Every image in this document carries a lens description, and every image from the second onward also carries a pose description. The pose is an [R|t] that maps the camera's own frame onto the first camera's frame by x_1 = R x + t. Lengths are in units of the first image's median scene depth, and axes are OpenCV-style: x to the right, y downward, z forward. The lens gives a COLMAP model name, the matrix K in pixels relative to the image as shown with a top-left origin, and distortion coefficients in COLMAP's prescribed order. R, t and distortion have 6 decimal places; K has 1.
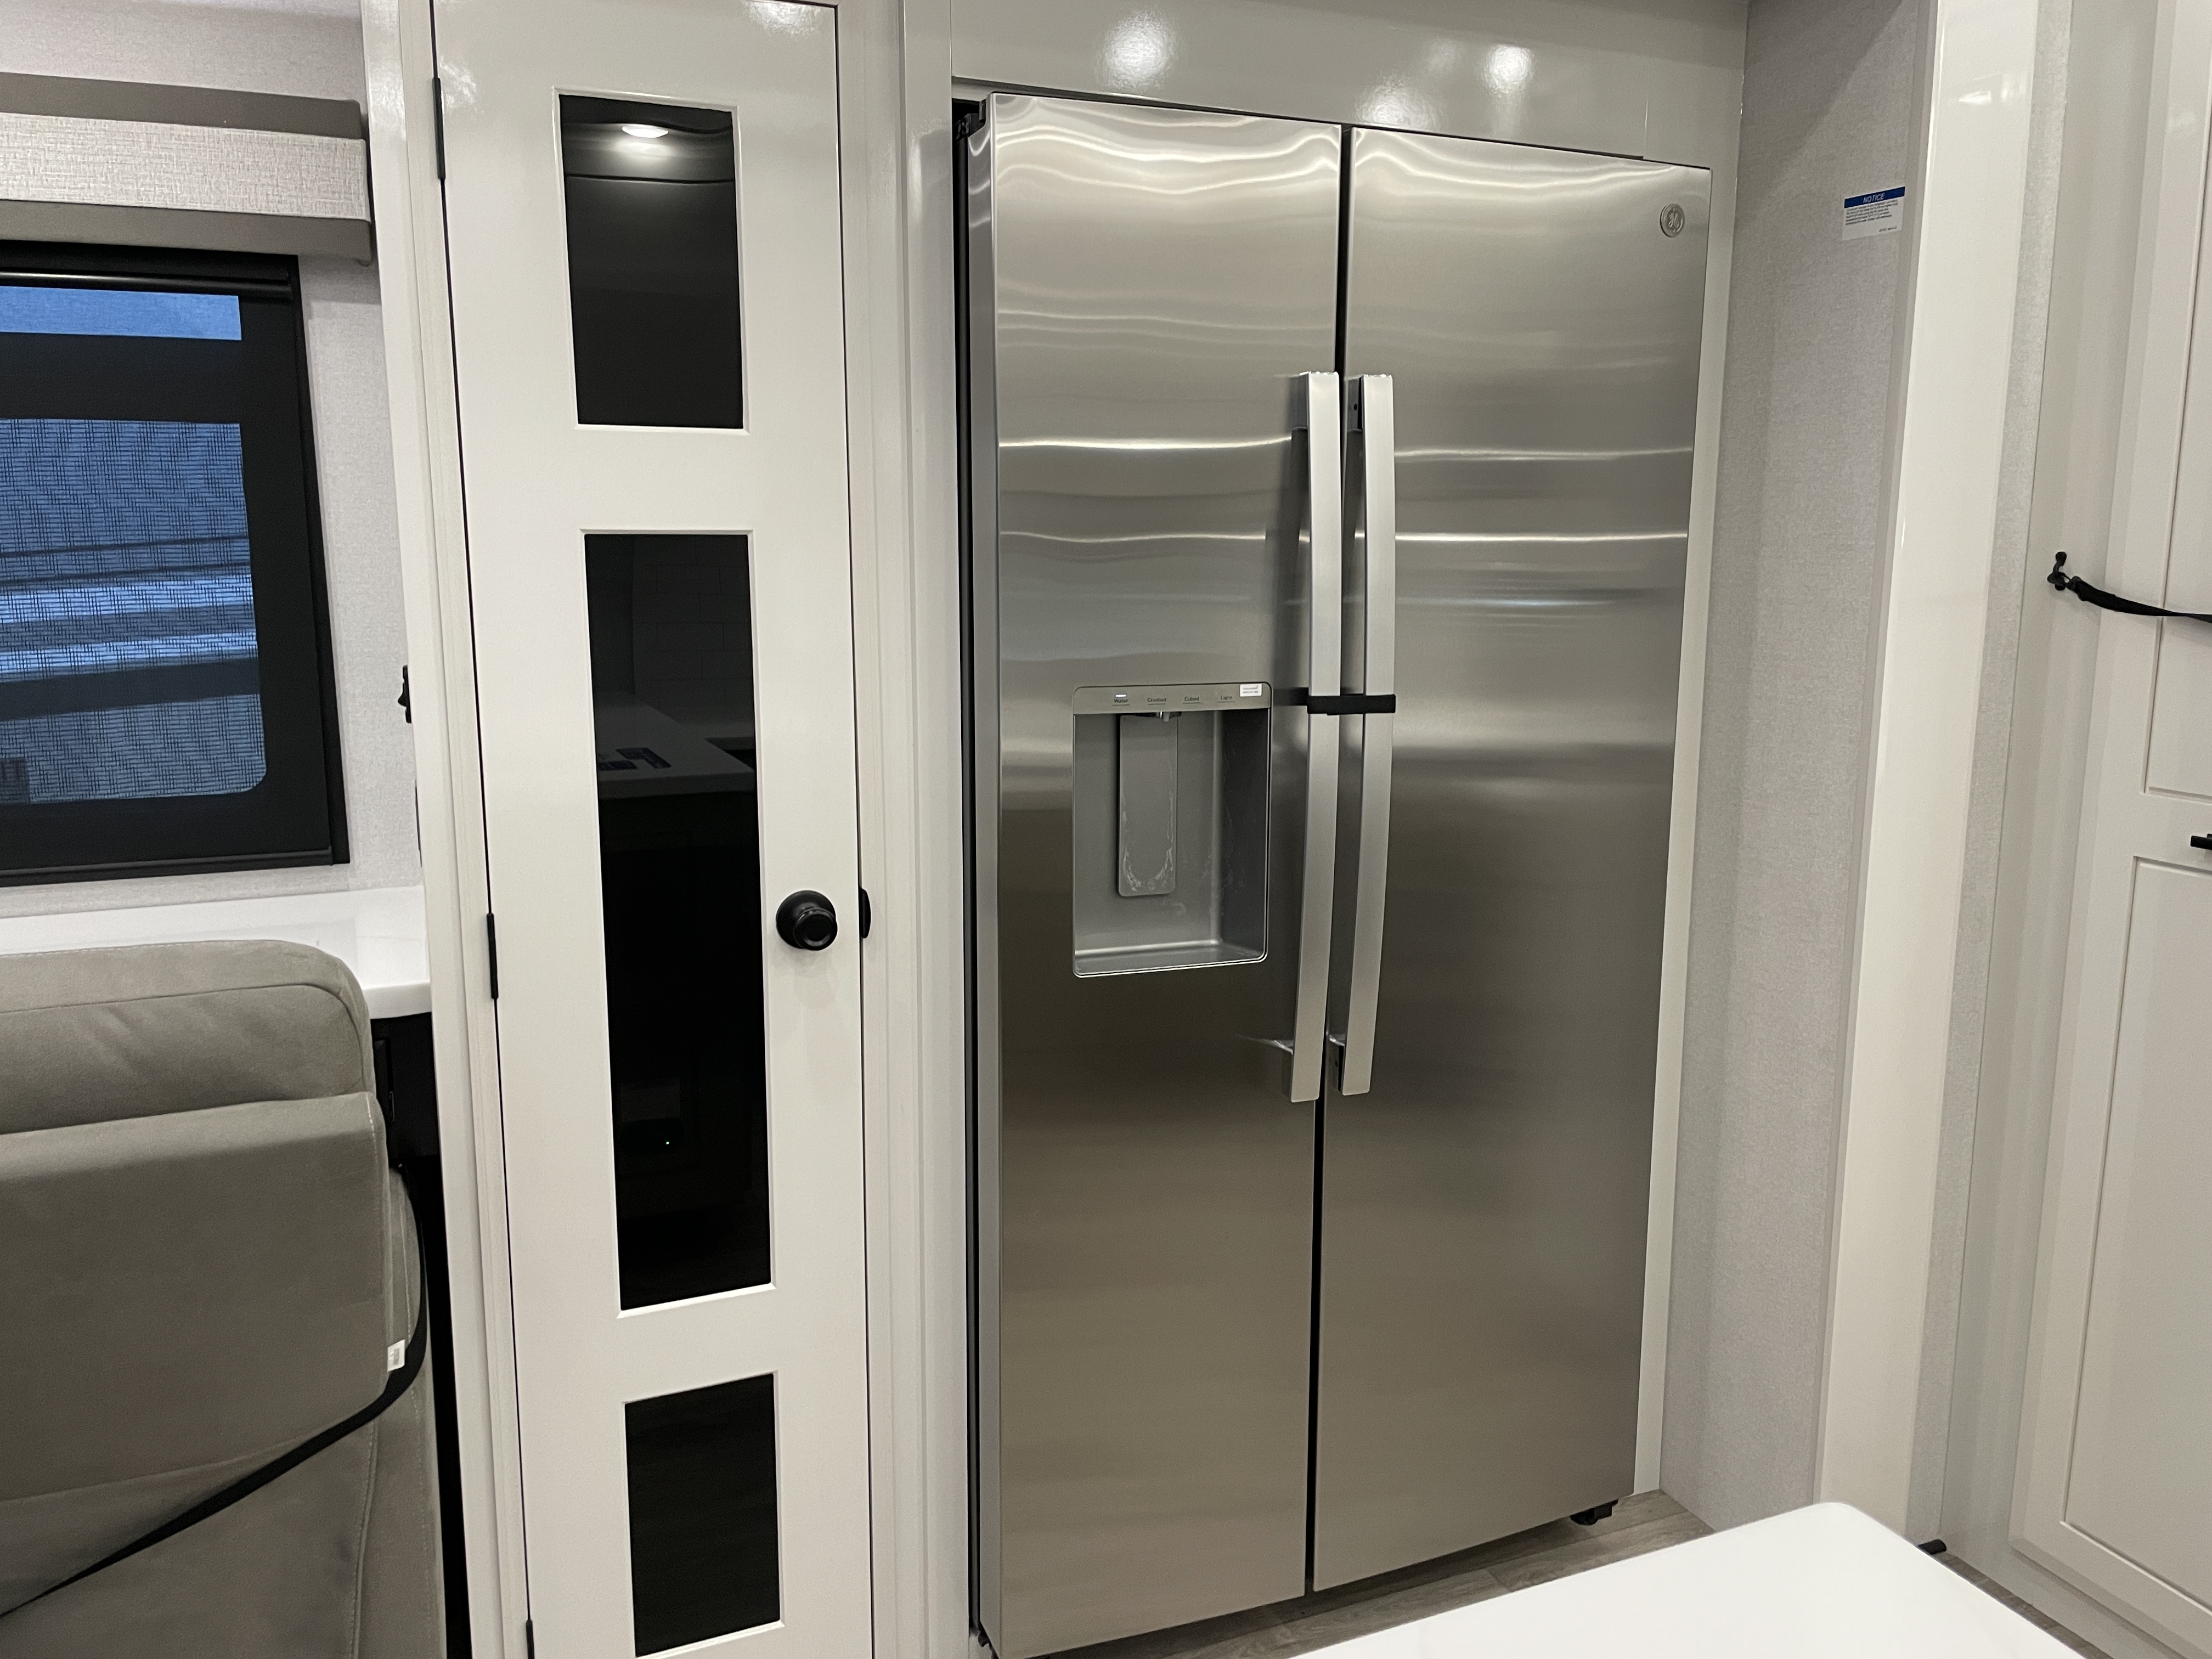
lens RADIAL K [[1718.1, 0, 1112.5], [0, 1718.1, 817.6], [0, 0, 1]] dist [0.112467, -0.174193]
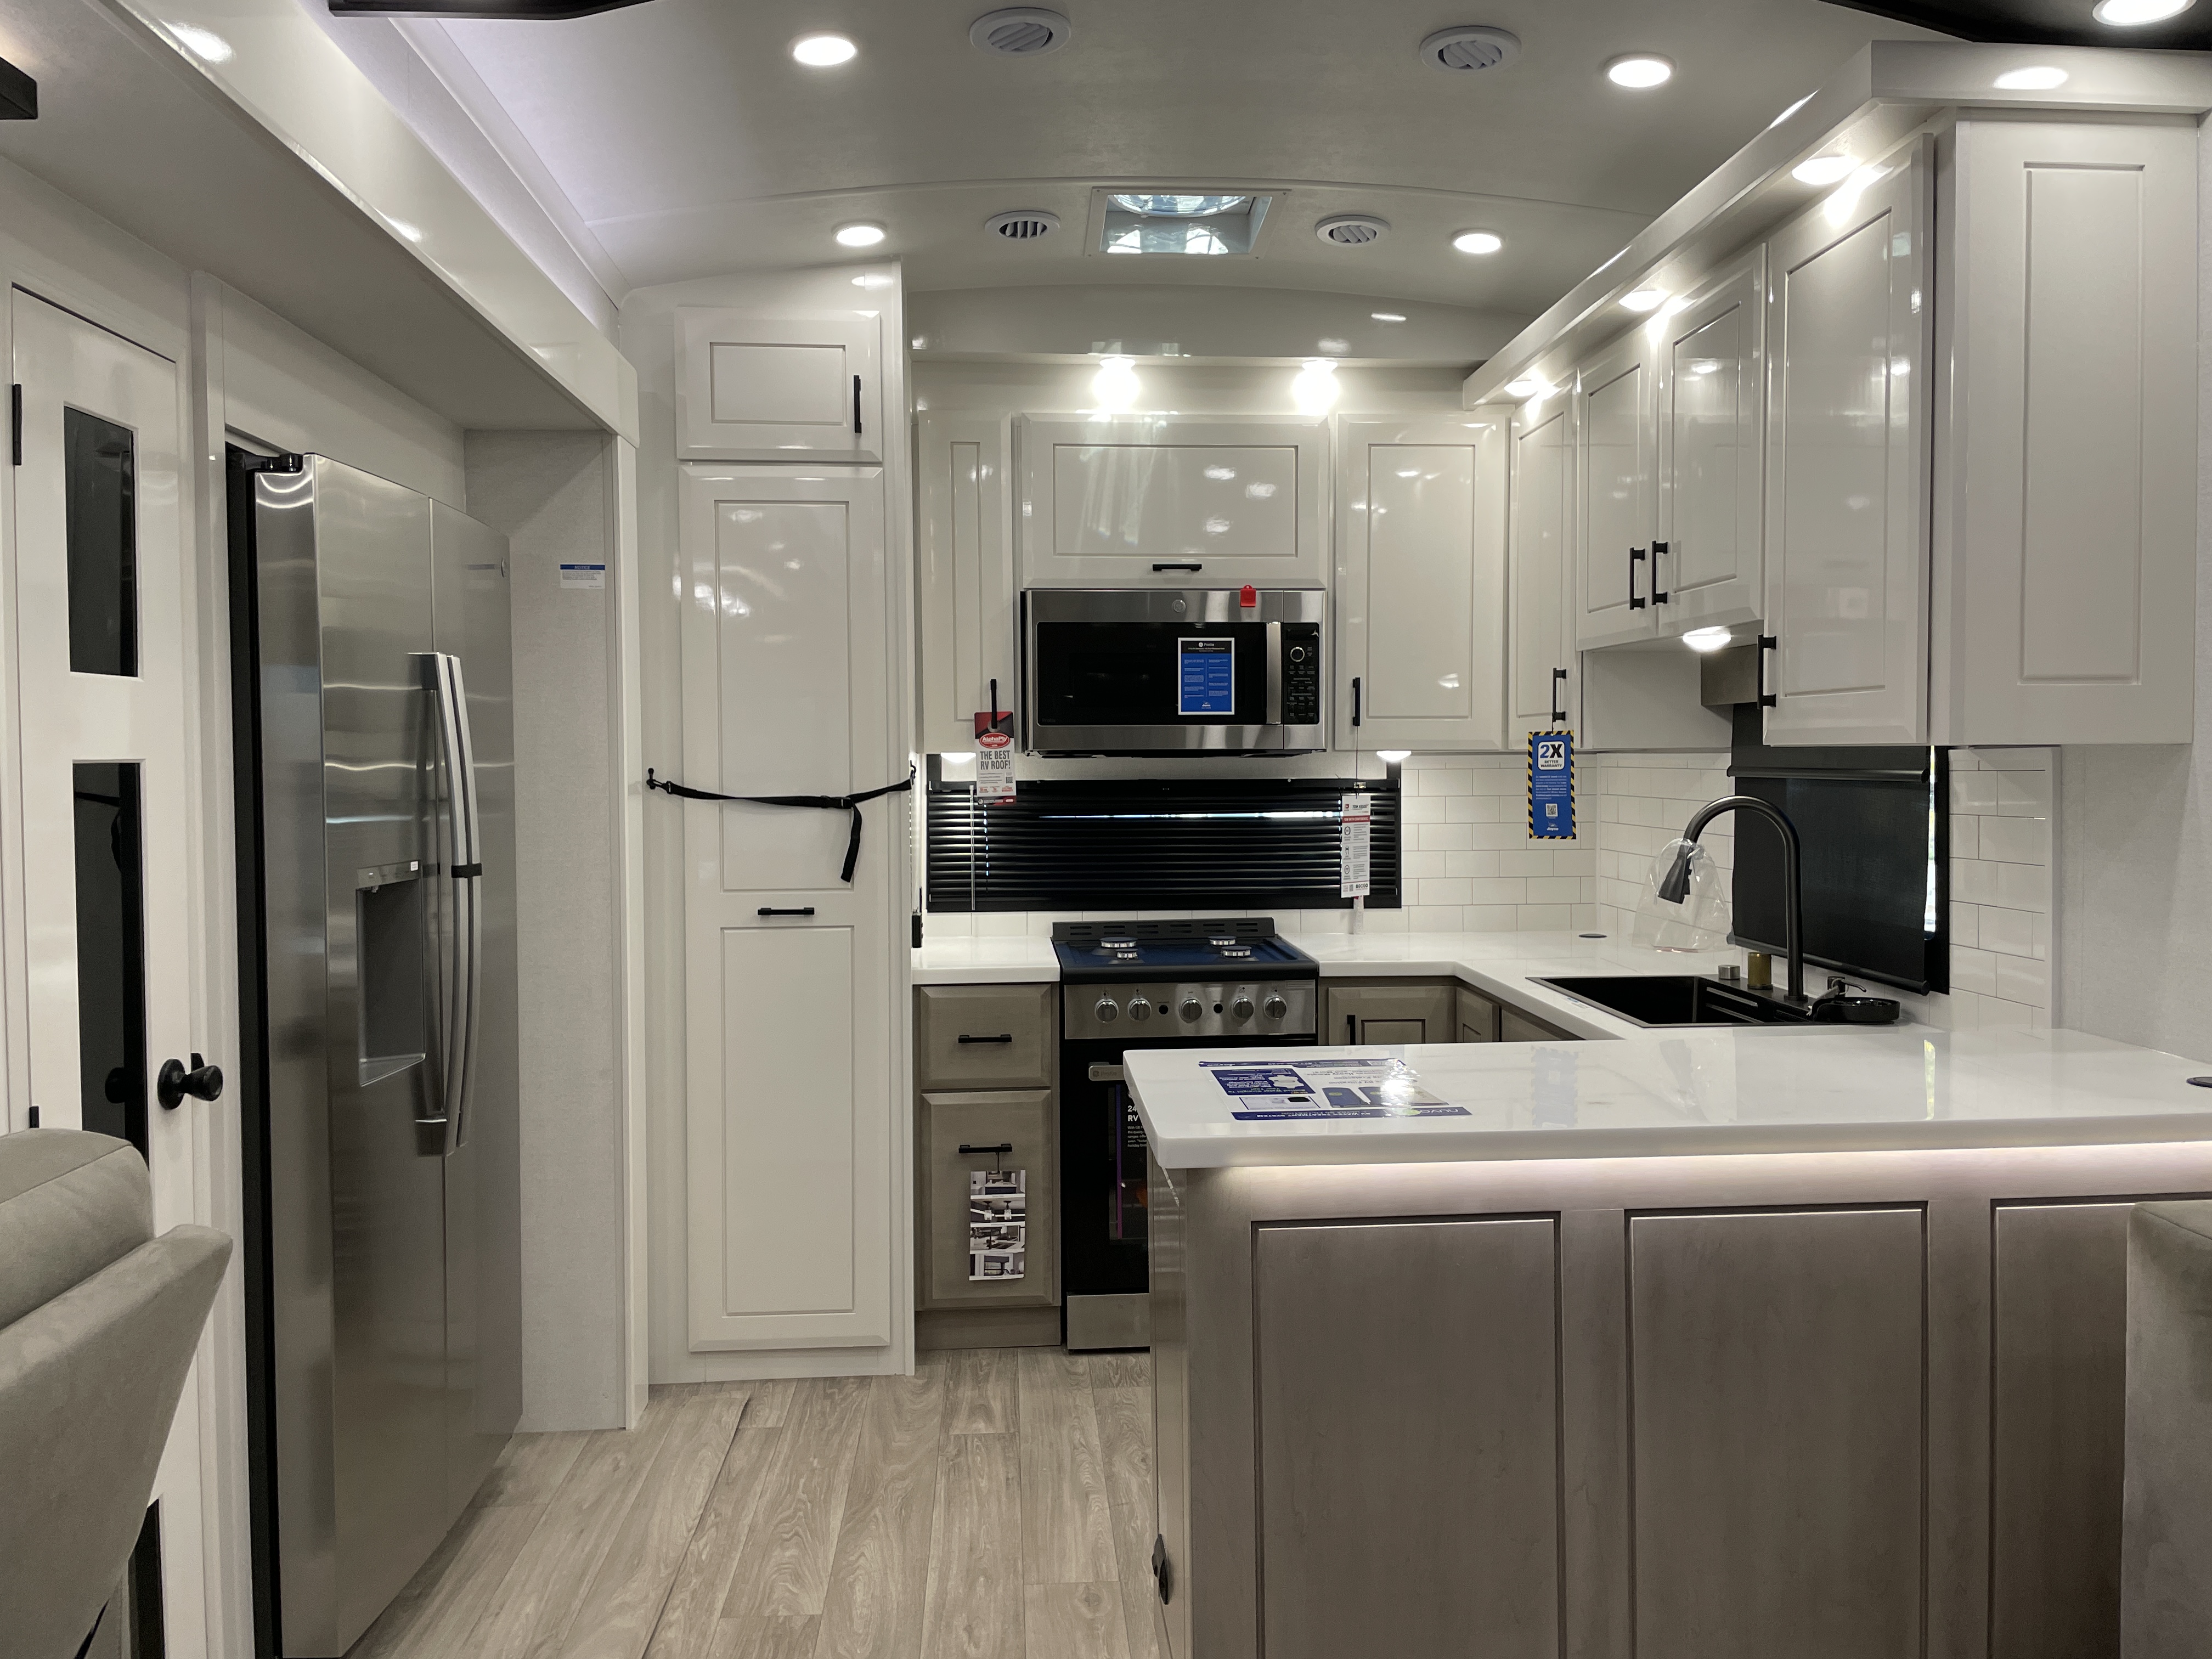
lens RADIAL K [[1718.1, 0, 1112.5], [0, 1718.1, 817.6], [0, 0, 1]] dist [0.112467, -0.174193]
pose [[0.330167, -0.040837, 0.943039, -1.039603], [0.164455, 0.986273, -0.014868, 0.002076], [-0.929486, 0.159996, 0.332351, -0.019764]]
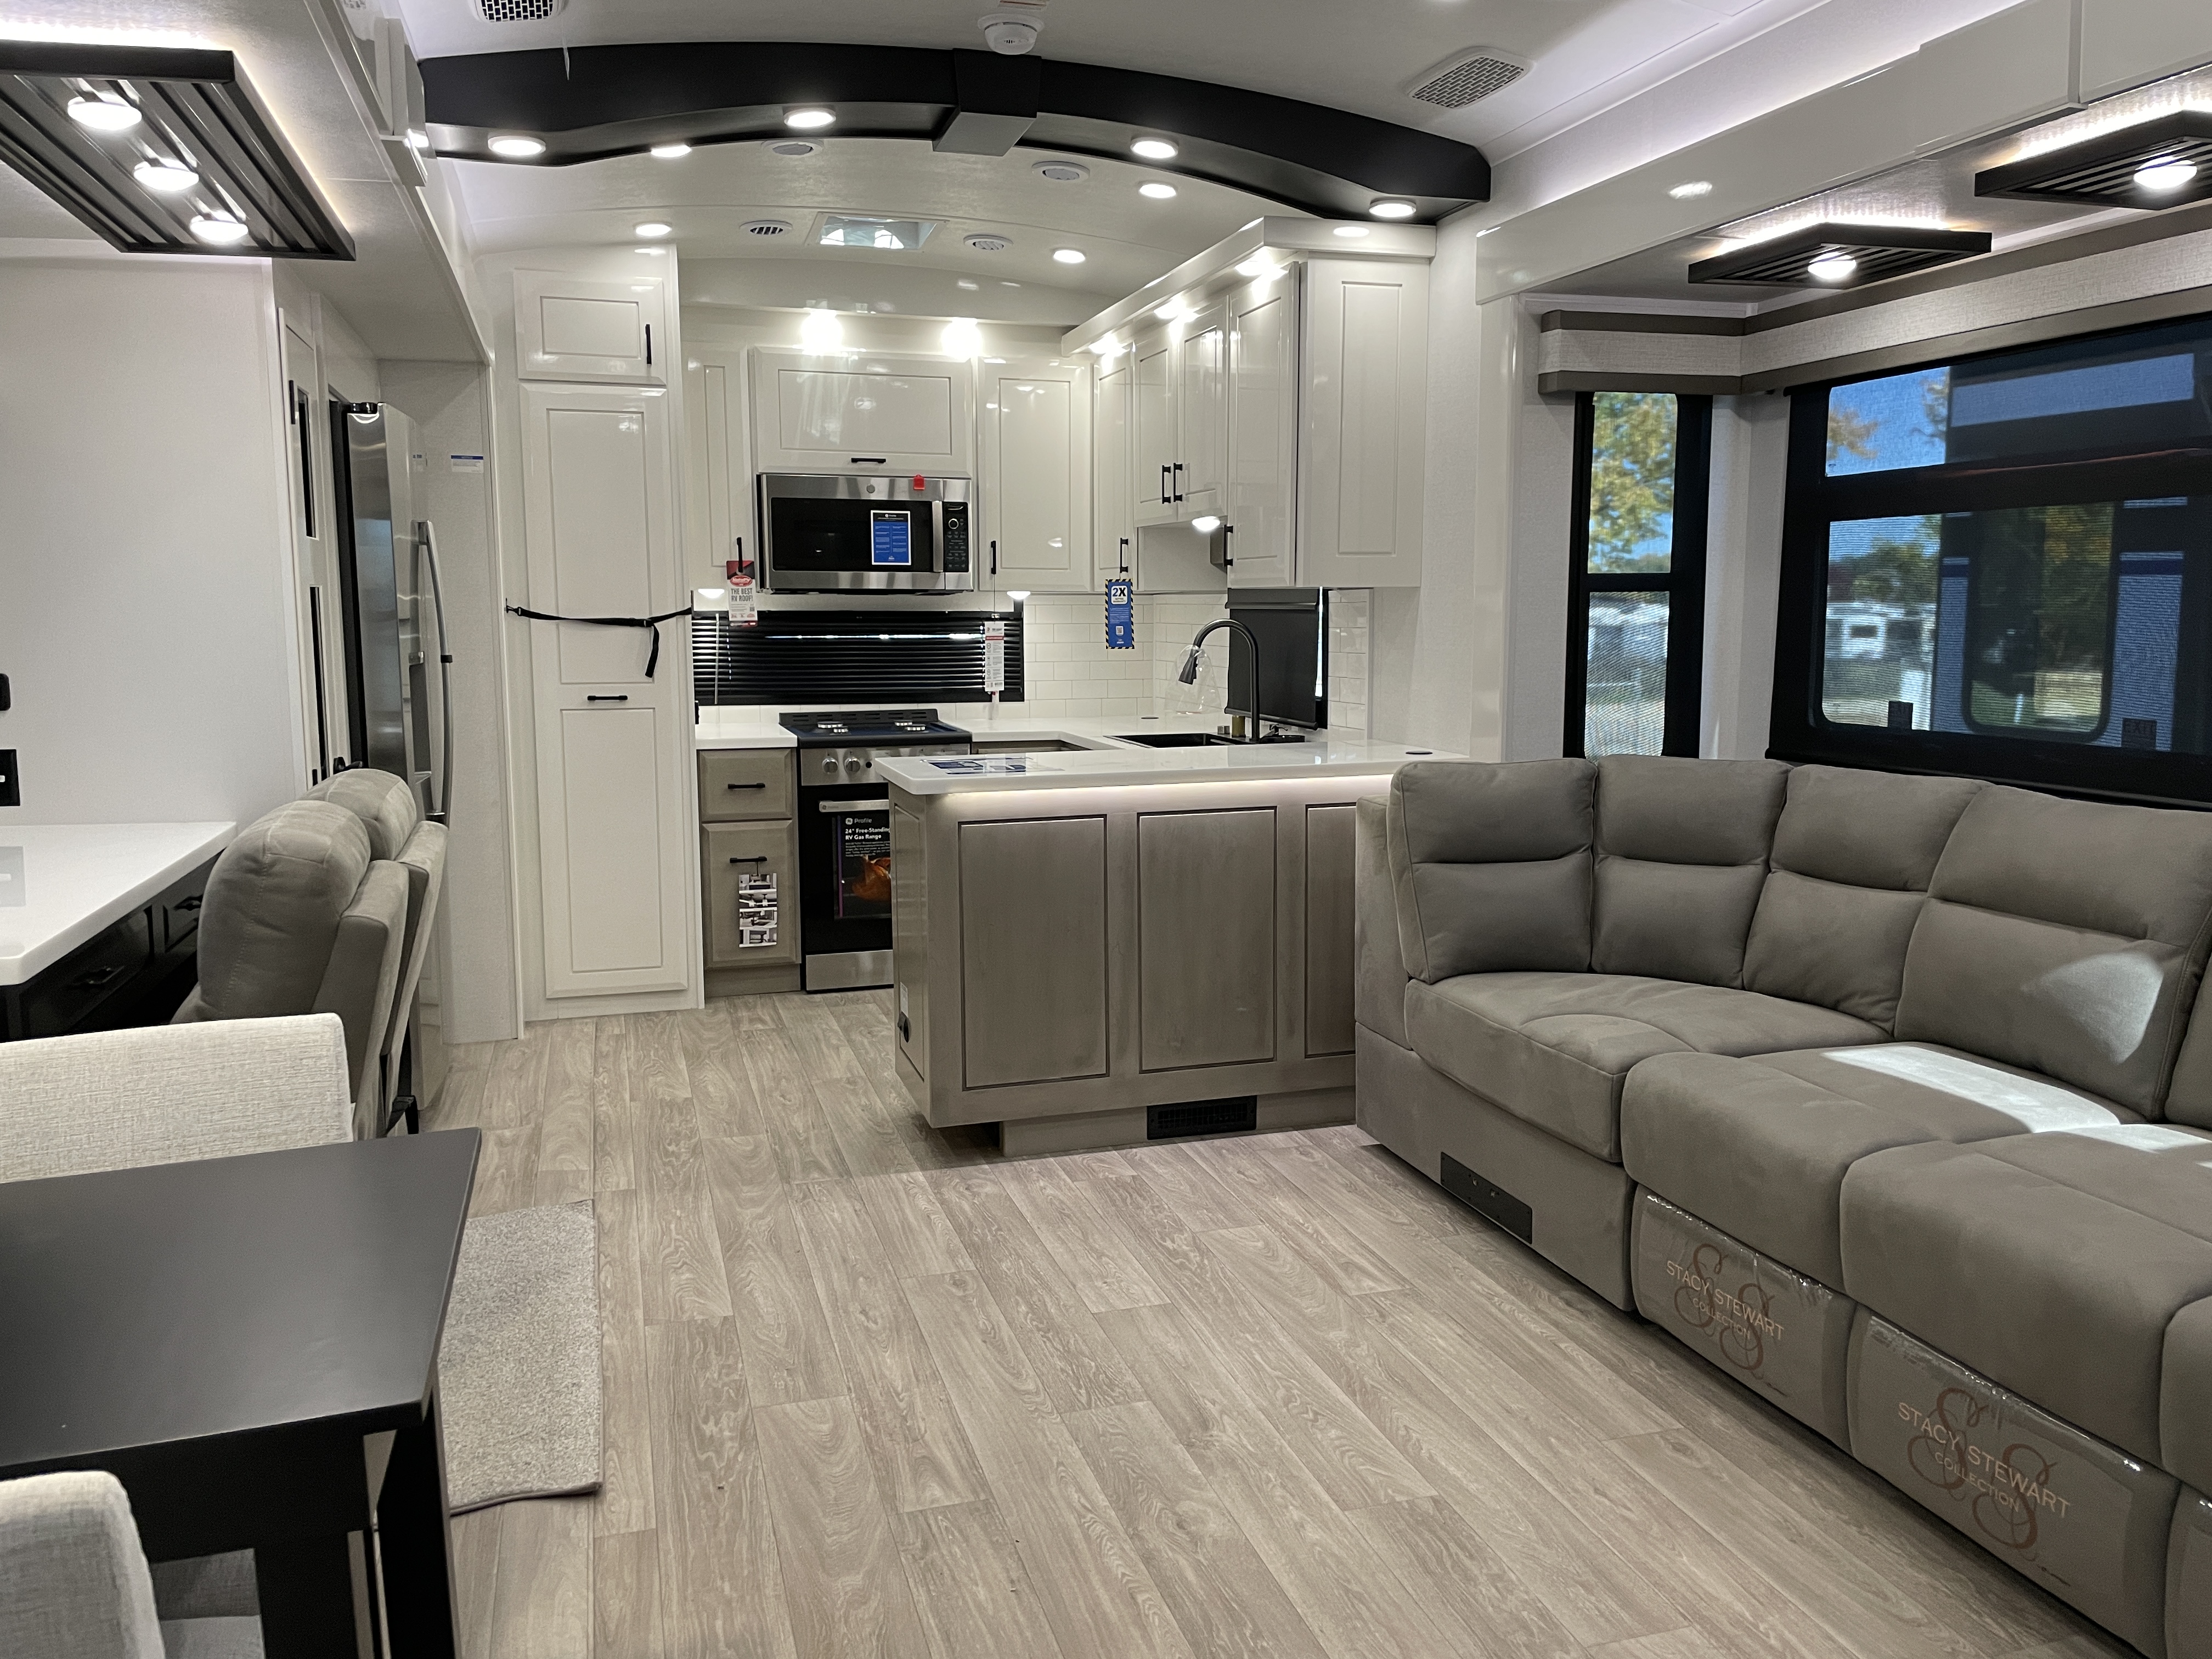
lens RADIAL K [[1718.1, 0, 1112.5], [0, 1718.1, 817.6], [0, 0, 1]] dist [0.112467, -0.174193]
pose [[0.114182, -0.128487, 0.985116, -2.035656], [0.166632, 0.980030, 0.108510, 0.037956], [-0.979386, 0.151762, 0.133312, -0.170819]]
